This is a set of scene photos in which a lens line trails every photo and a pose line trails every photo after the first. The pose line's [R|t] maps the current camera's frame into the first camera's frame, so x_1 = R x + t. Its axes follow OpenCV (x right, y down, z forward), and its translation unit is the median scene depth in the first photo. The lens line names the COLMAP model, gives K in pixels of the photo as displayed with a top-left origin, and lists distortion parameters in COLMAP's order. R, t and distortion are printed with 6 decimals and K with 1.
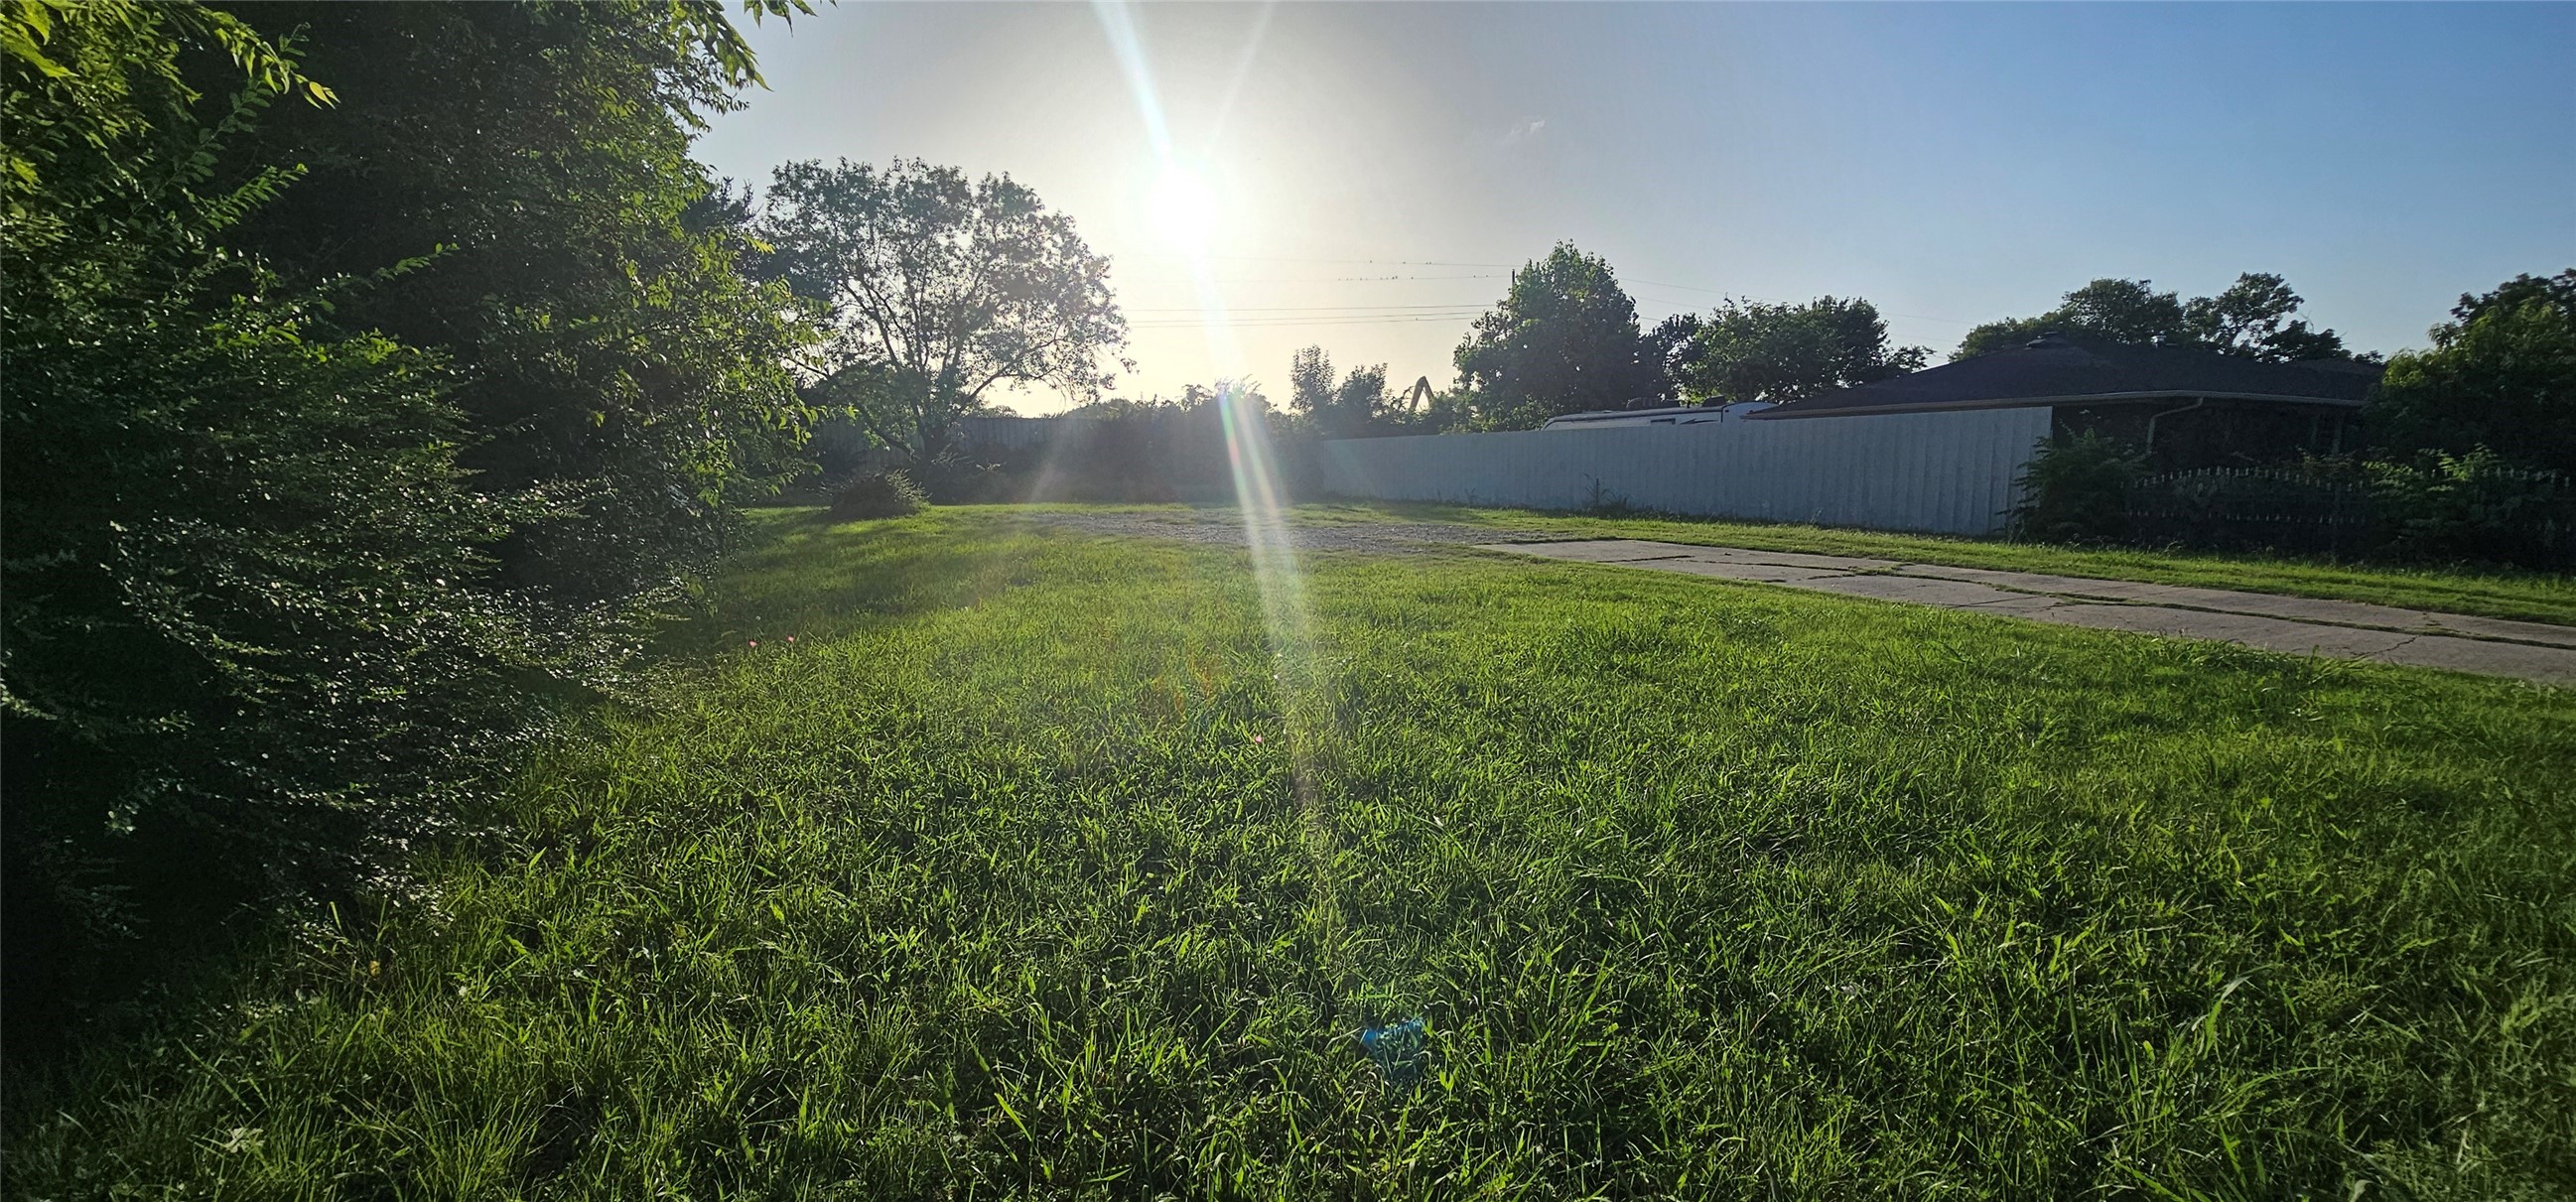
lens RADIAL K [[1020.6, 0, 1301.4], [0, 1020.6, 596.2], [0, 0, 1]] dist [-0.004660, 0.001054]
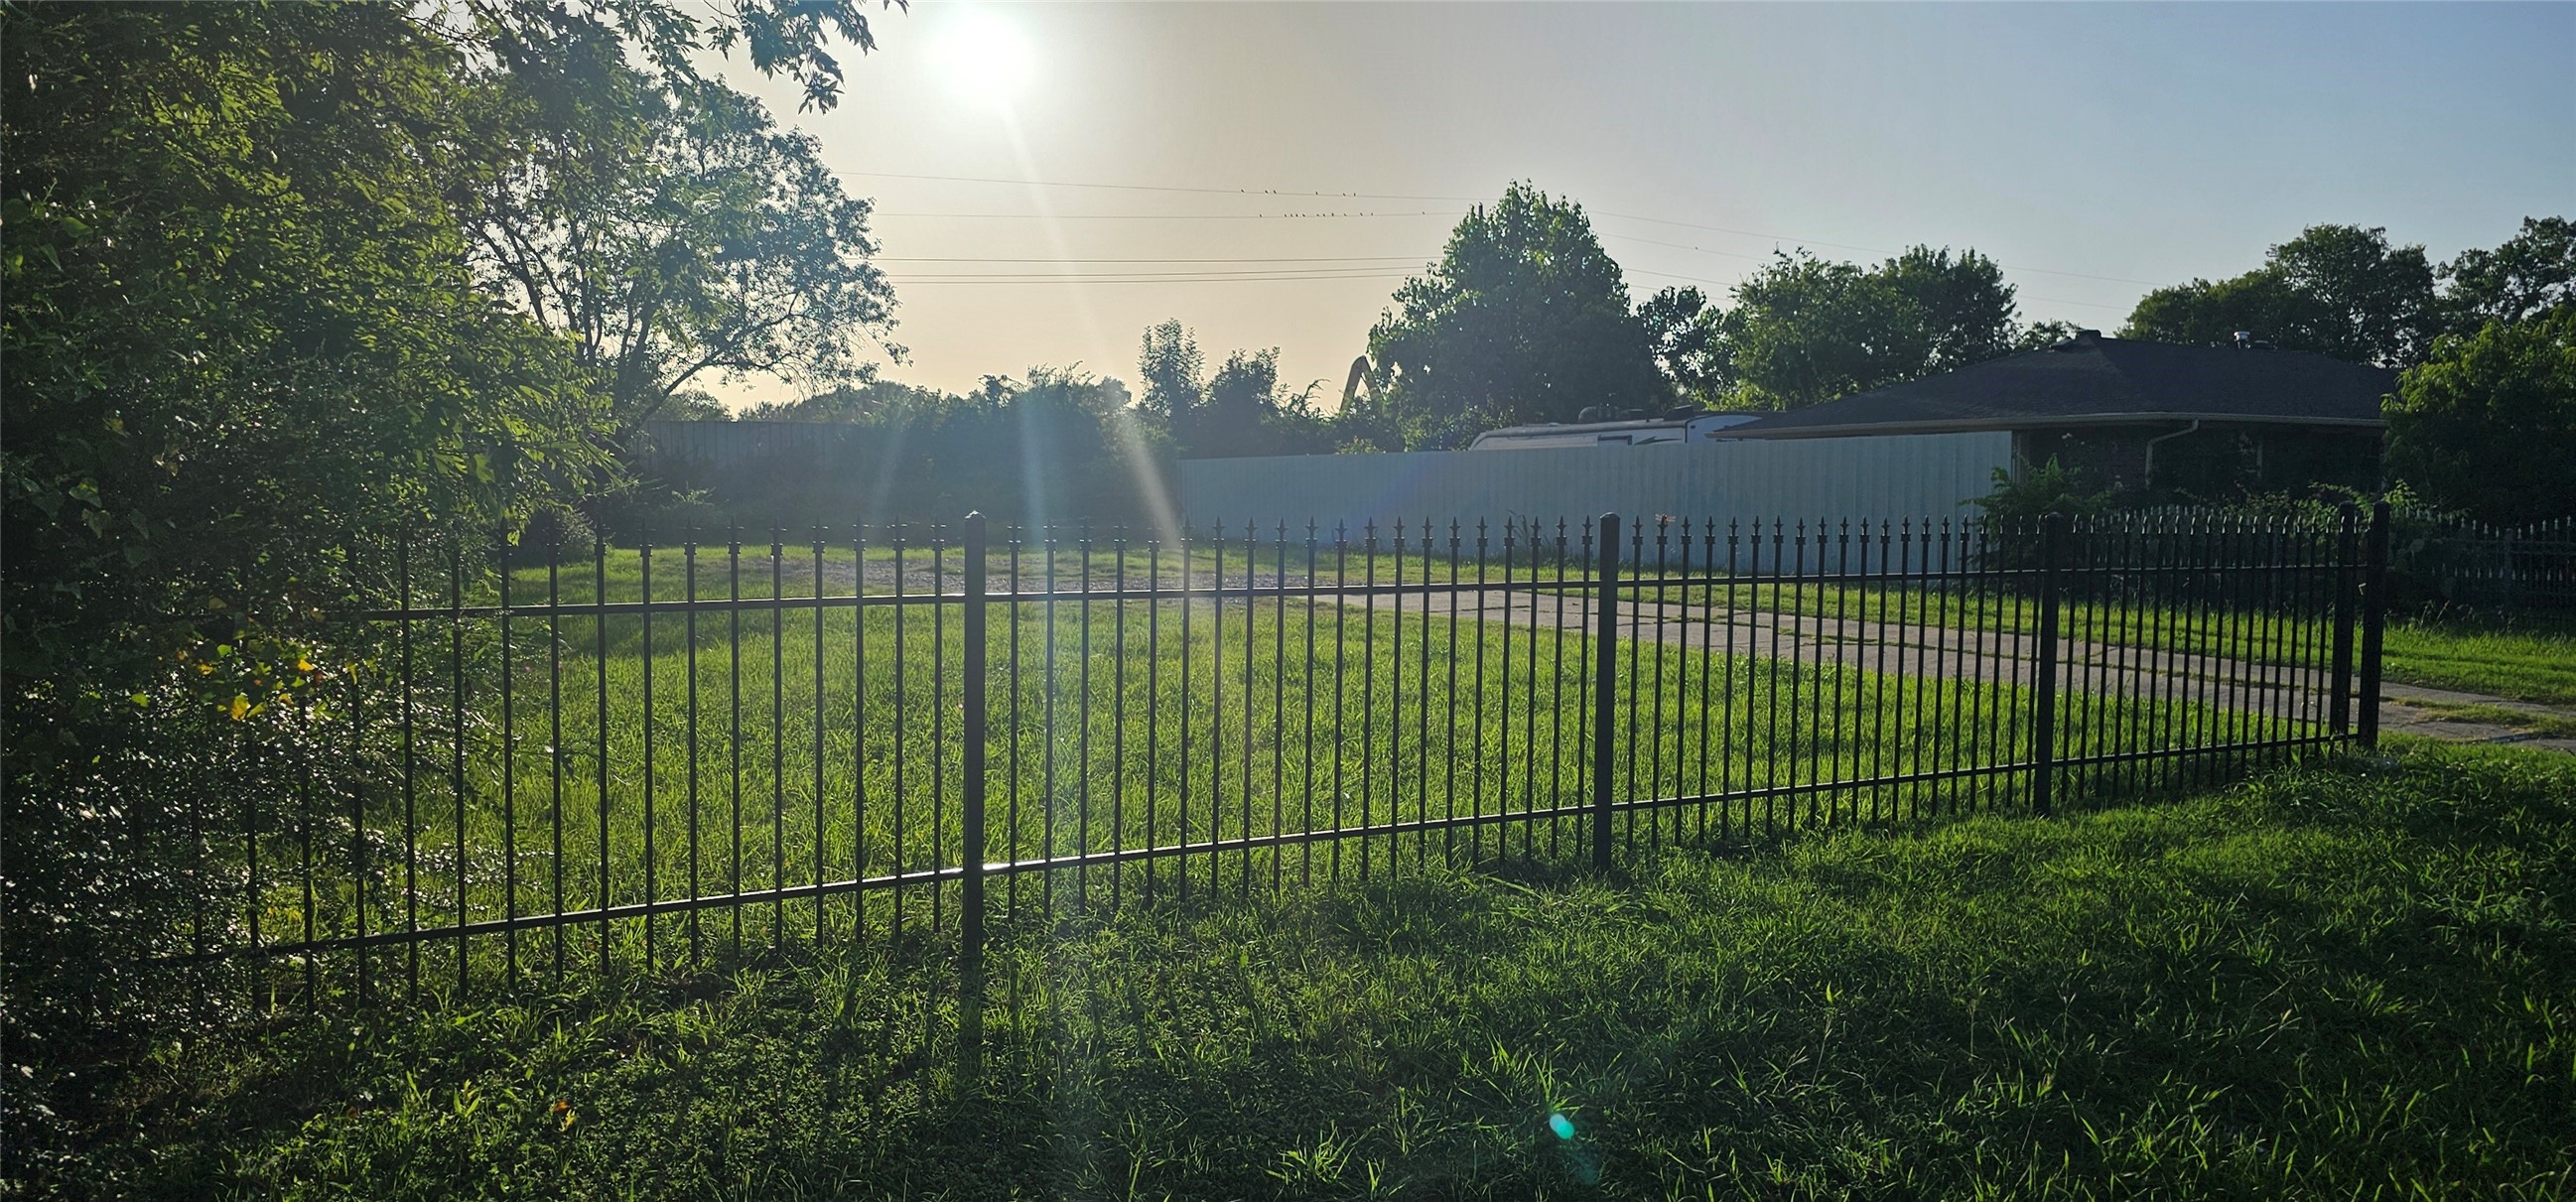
lens RADIAL K [[1673.8, 0, 1272.8], [0, 1673.8, 621.7], [0, 0, 1]] dist [0.047897, -0.036645]
pose [[0.998786, -0.000900, 0.049249, 0.028863], [0.003295, 0.998814, -0.048572, 0.014395], [-0.049146, 0.048675, 0.997605, -0.141816]]
